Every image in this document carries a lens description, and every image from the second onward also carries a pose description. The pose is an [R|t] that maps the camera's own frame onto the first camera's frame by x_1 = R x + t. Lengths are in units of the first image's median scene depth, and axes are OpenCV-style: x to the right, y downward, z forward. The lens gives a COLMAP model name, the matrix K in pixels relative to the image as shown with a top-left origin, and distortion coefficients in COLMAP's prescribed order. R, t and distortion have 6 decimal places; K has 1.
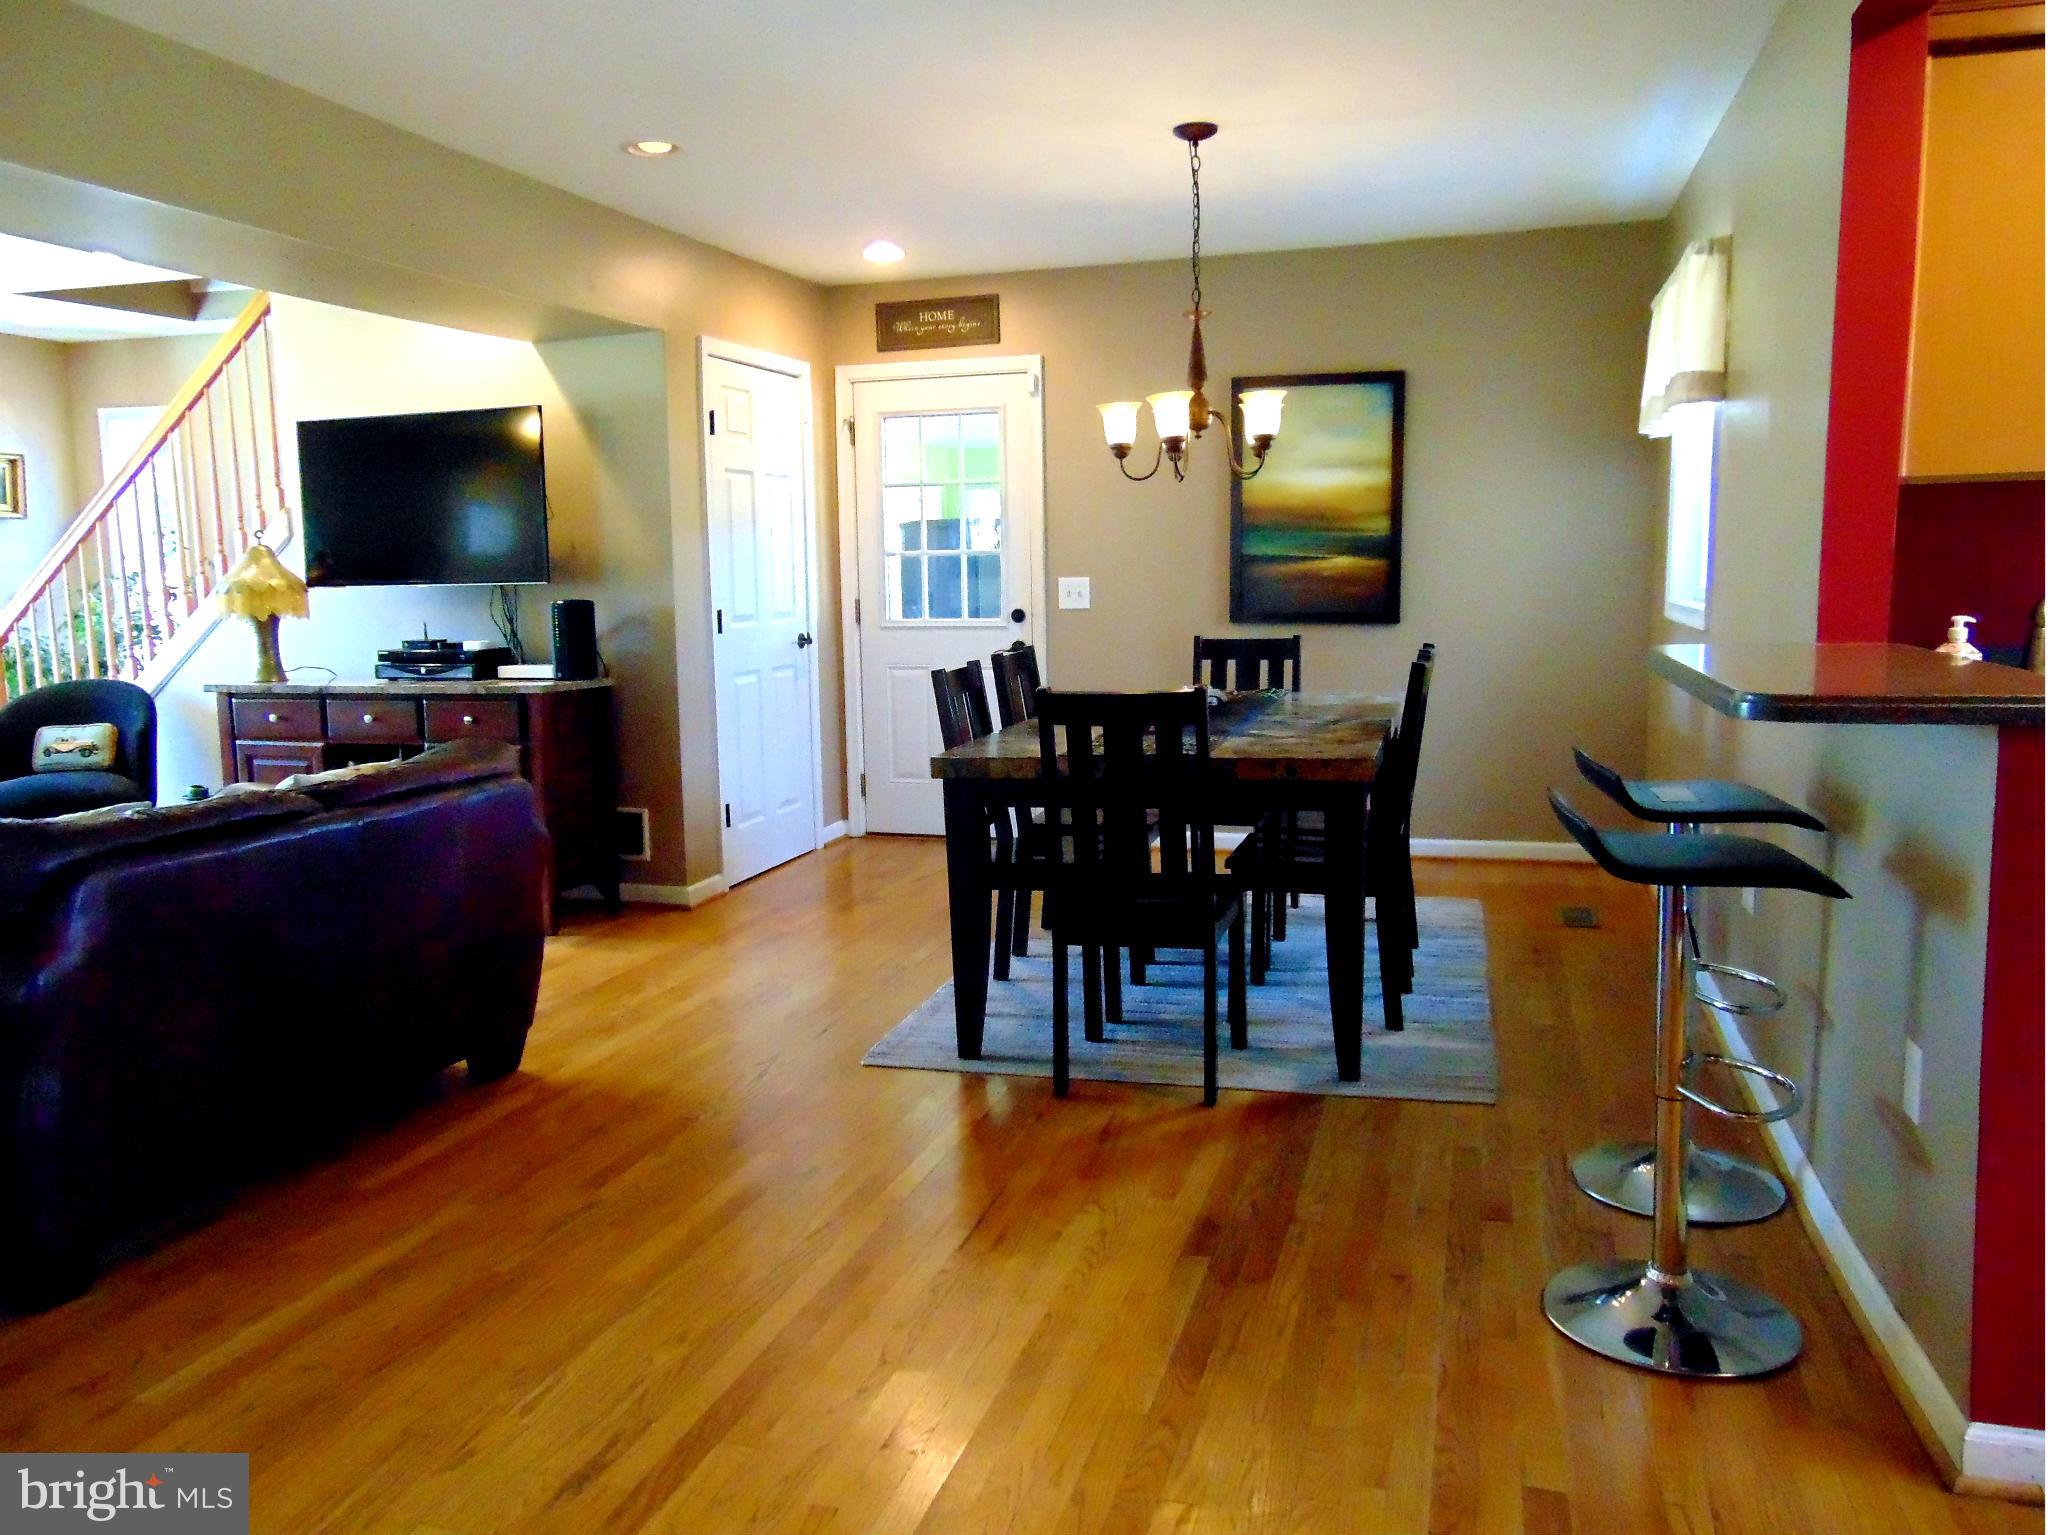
lens RADIAL K [[1543.7, 0, 1025.2], [0, 1543.7, 762.1], [0, 0, 1]] dist [-0.028934, 0.052162]
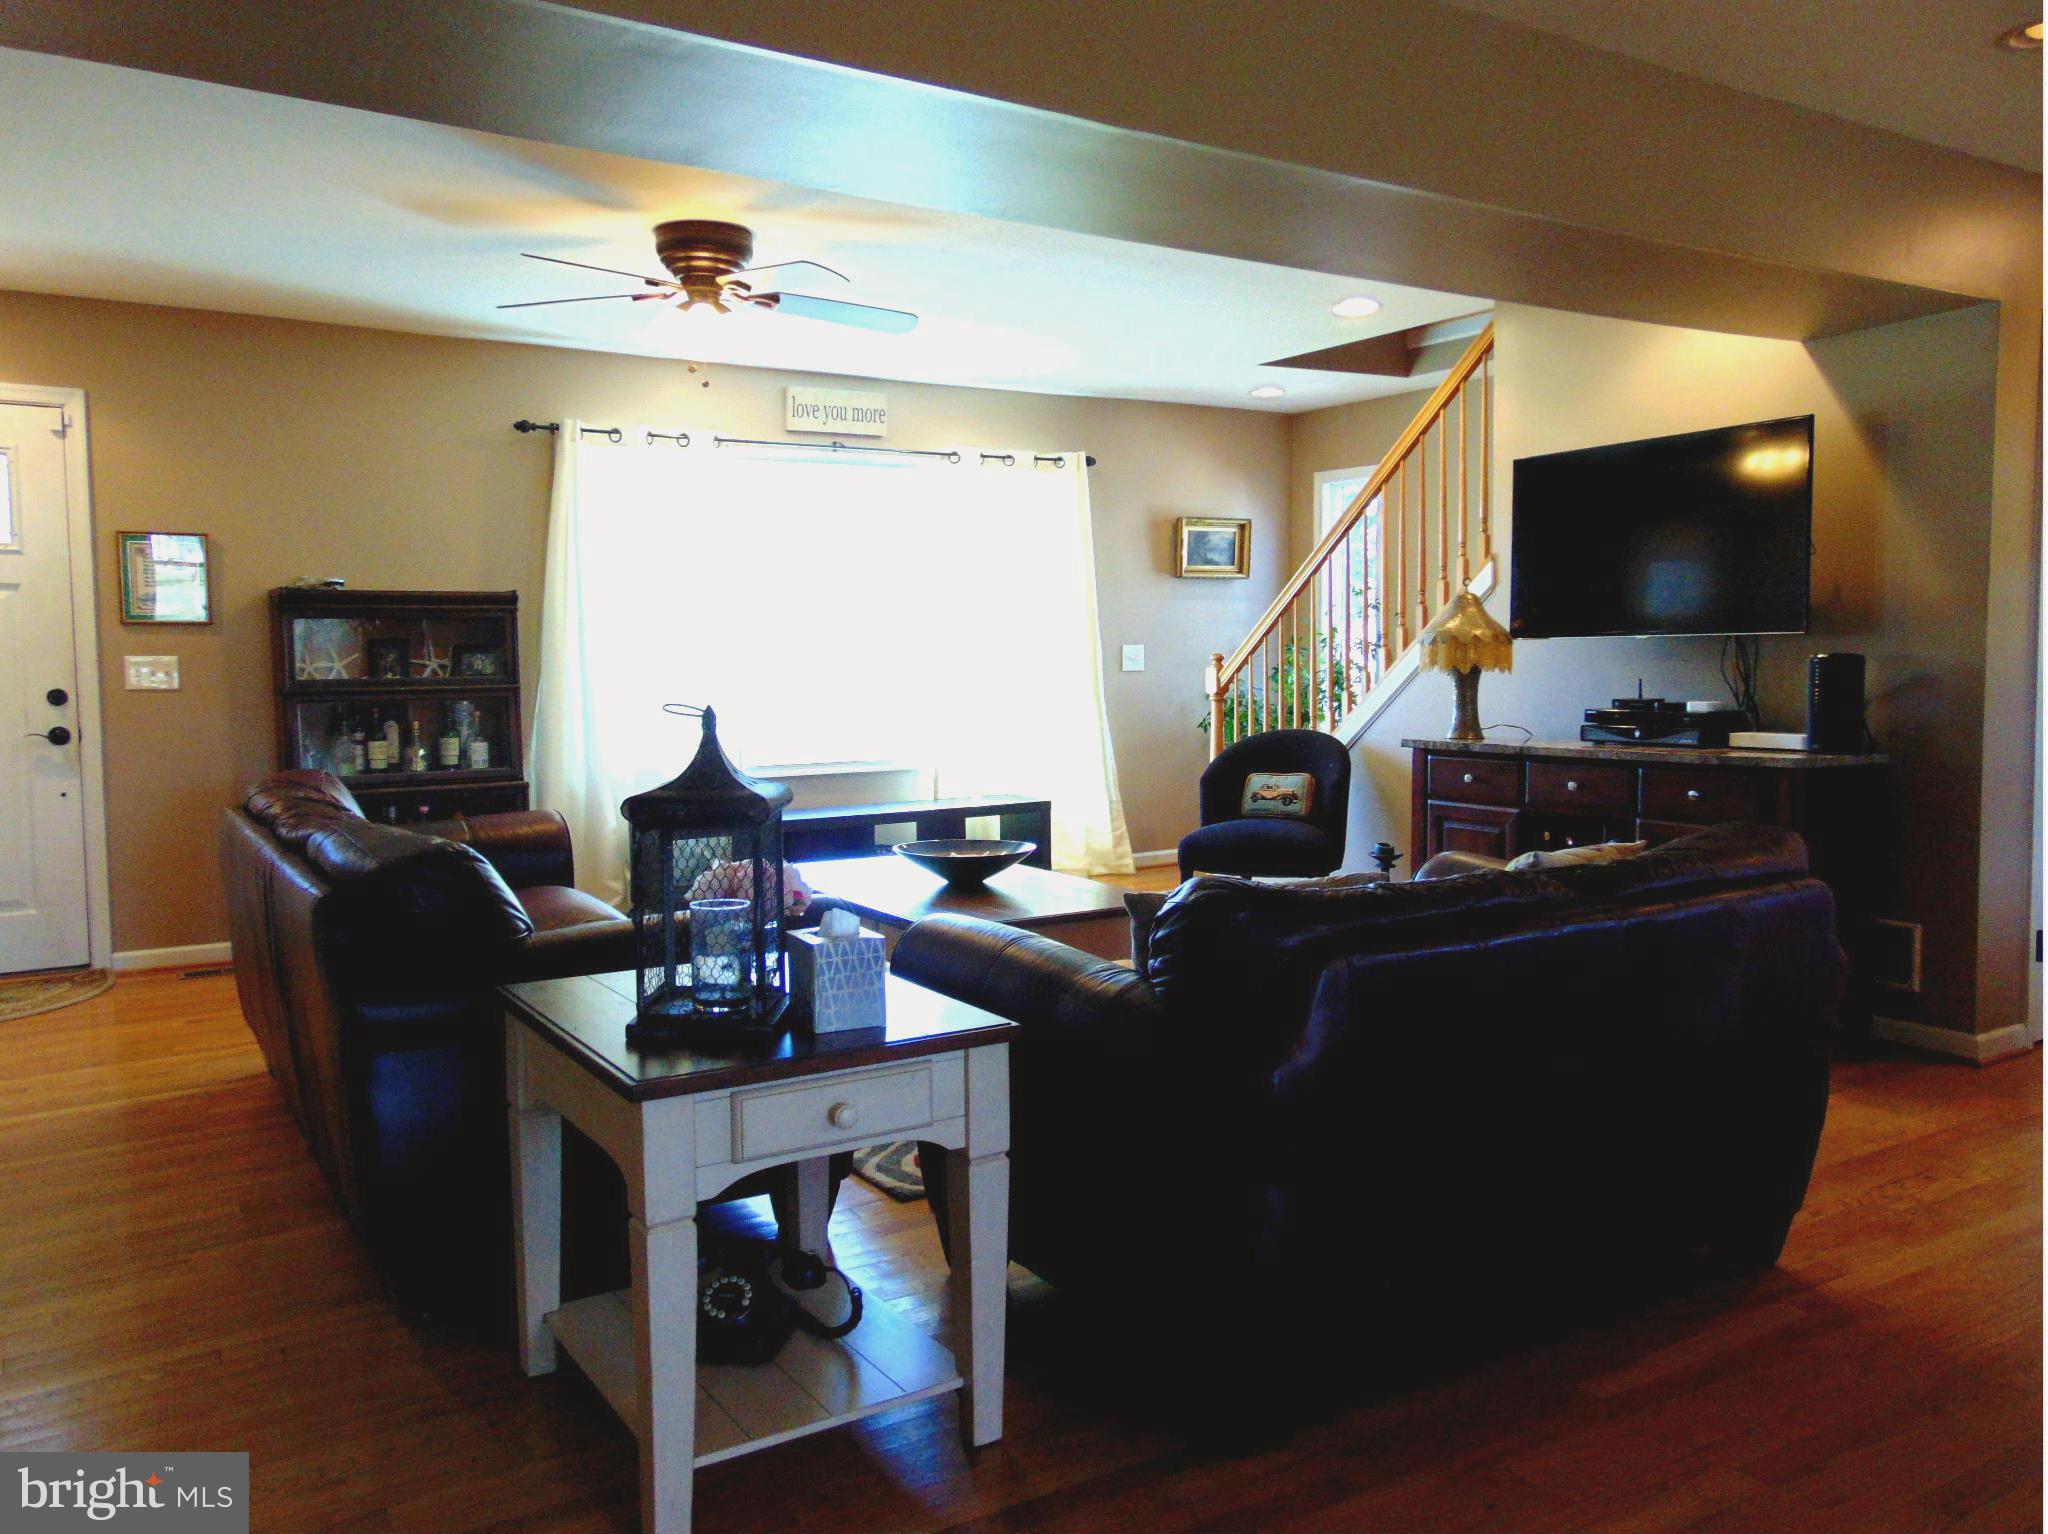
lens RADIAL K [[1543.7, 0, 1020.6], [0, 1543.7, 764.2], [0, 0, 1]] dist [-0.028934, 0.052162]
pose [[0.762047, 0.054118, -0.645257, -0.094575], [-0.081644, 0.996579, -0.012839, -0.002999], [0.642354, 0.062465, 0.763858, 0.115754]]
